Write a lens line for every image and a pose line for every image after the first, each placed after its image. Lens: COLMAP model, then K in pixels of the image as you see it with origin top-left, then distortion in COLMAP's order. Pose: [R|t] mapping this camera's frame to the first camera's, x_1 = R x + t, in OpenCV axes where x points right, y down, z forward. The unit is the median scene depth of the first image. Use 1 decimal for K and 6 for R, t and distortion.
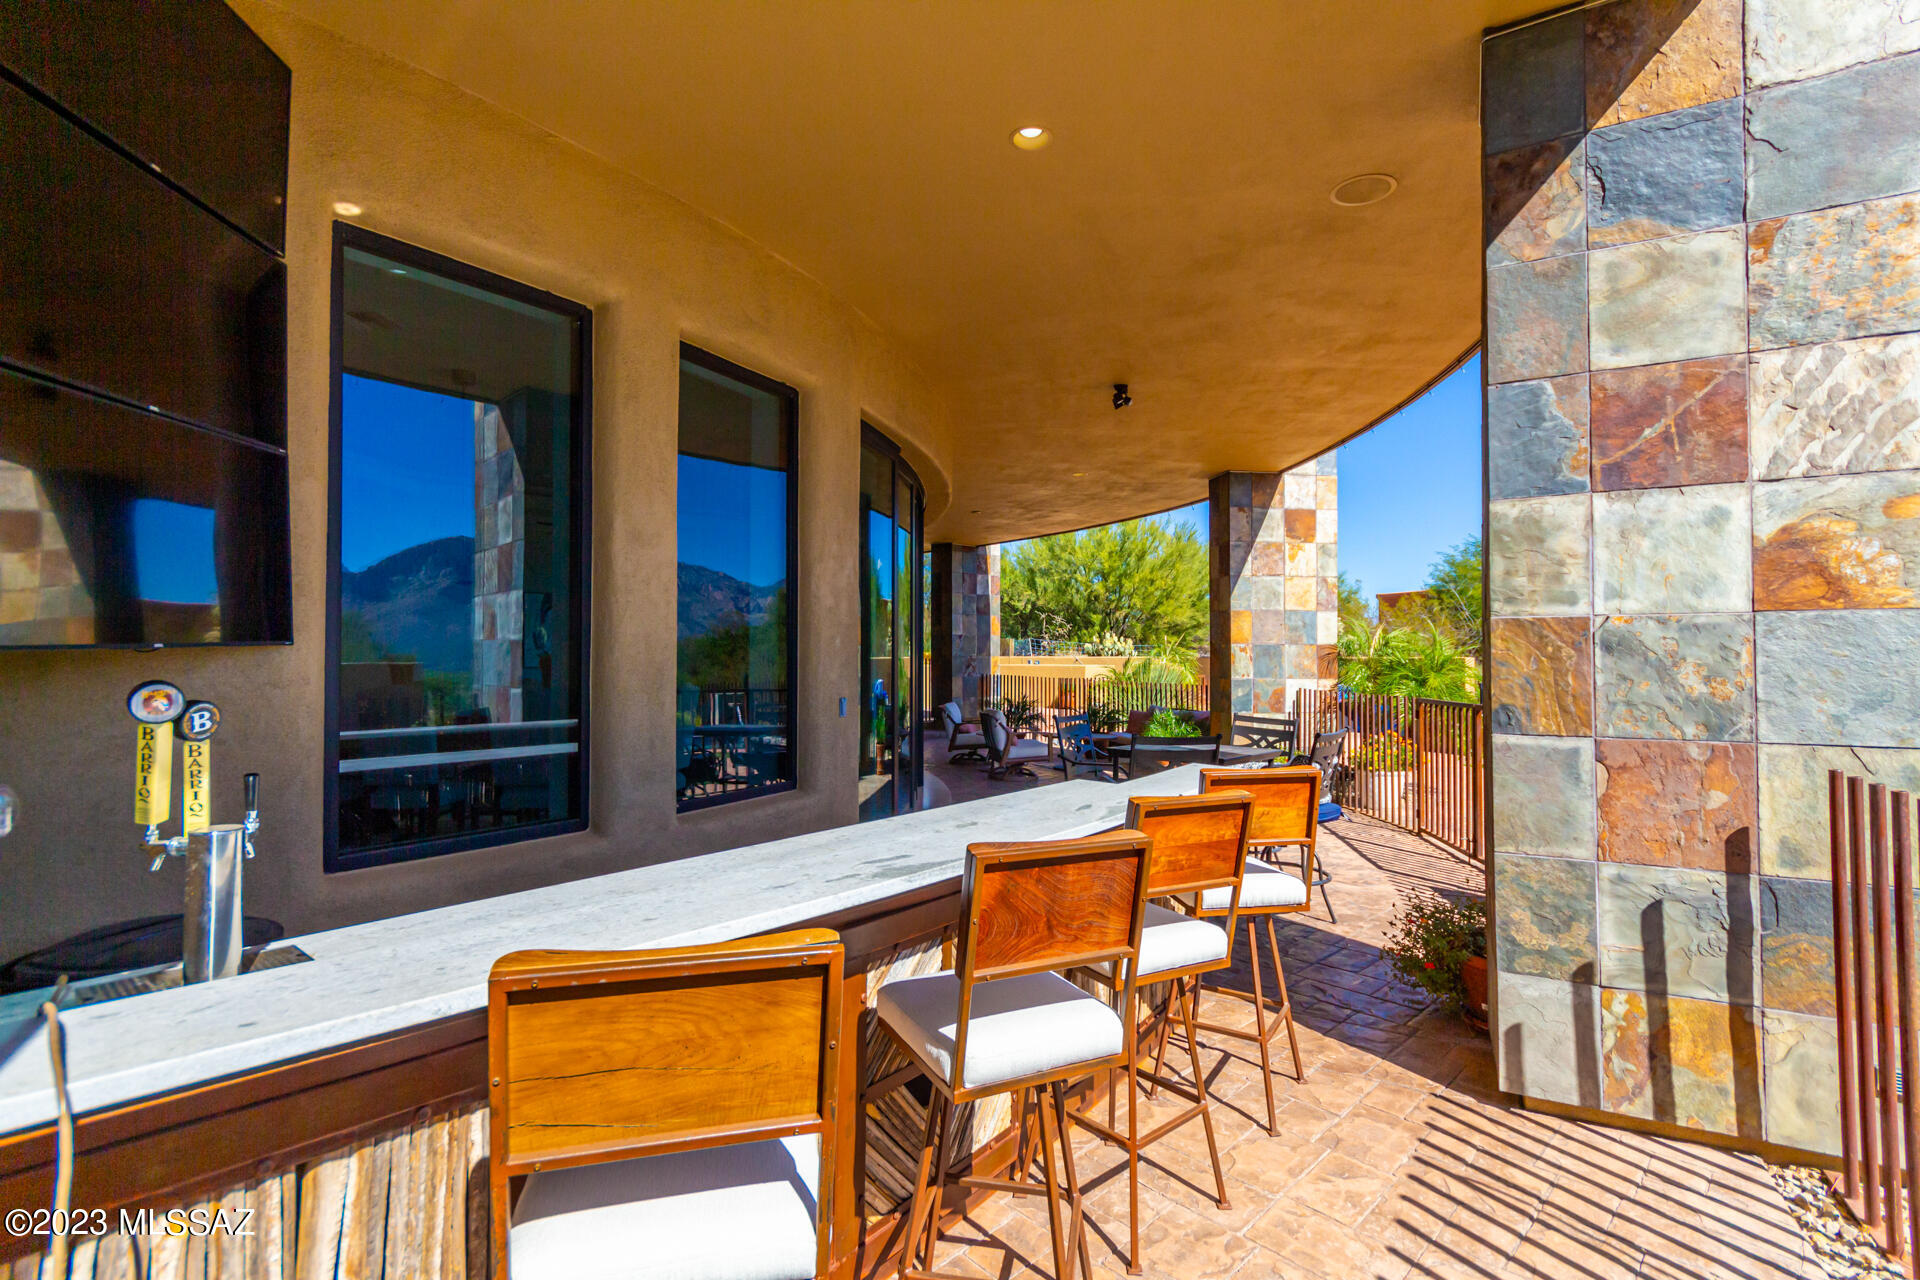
lens RADIAL K [[881.9, 0, 954.1], [0, 881.9, 637.6], [0, 0, 1]] dist [0.006647, -0.000744]
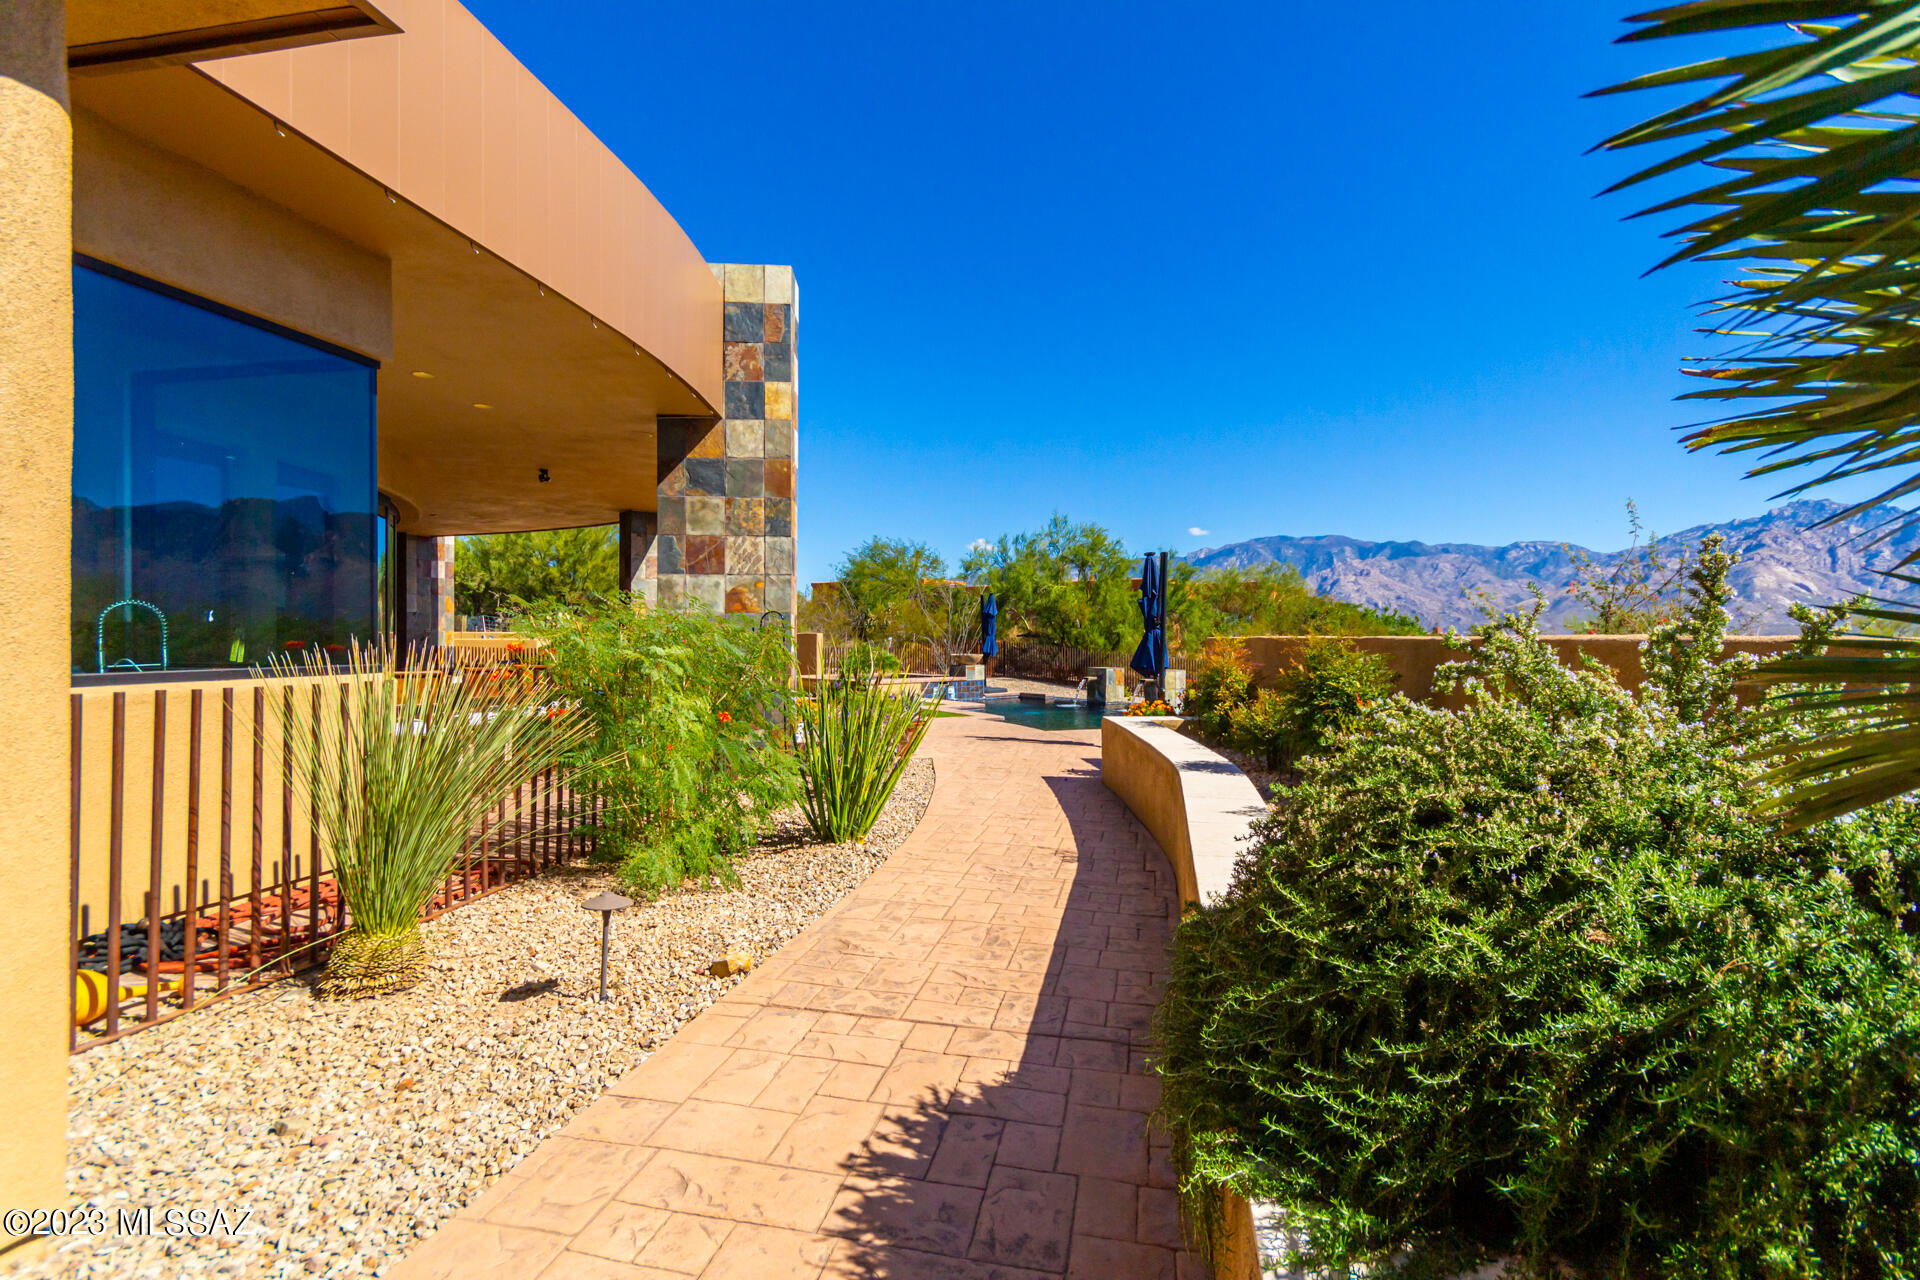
lens RADIAL K [[881.9, 0, 977.9], [0, 881.9, 631.2], [0, 0, 1]] dist [0.006647, -0.000744]
pose [[0.828378, 0.003401, 0.560160, -0.165423], [-0.012637, 0.999841, 0.012617, -0.013201], [-0.560027, -0.017530, 0.828289, -2.097371]]
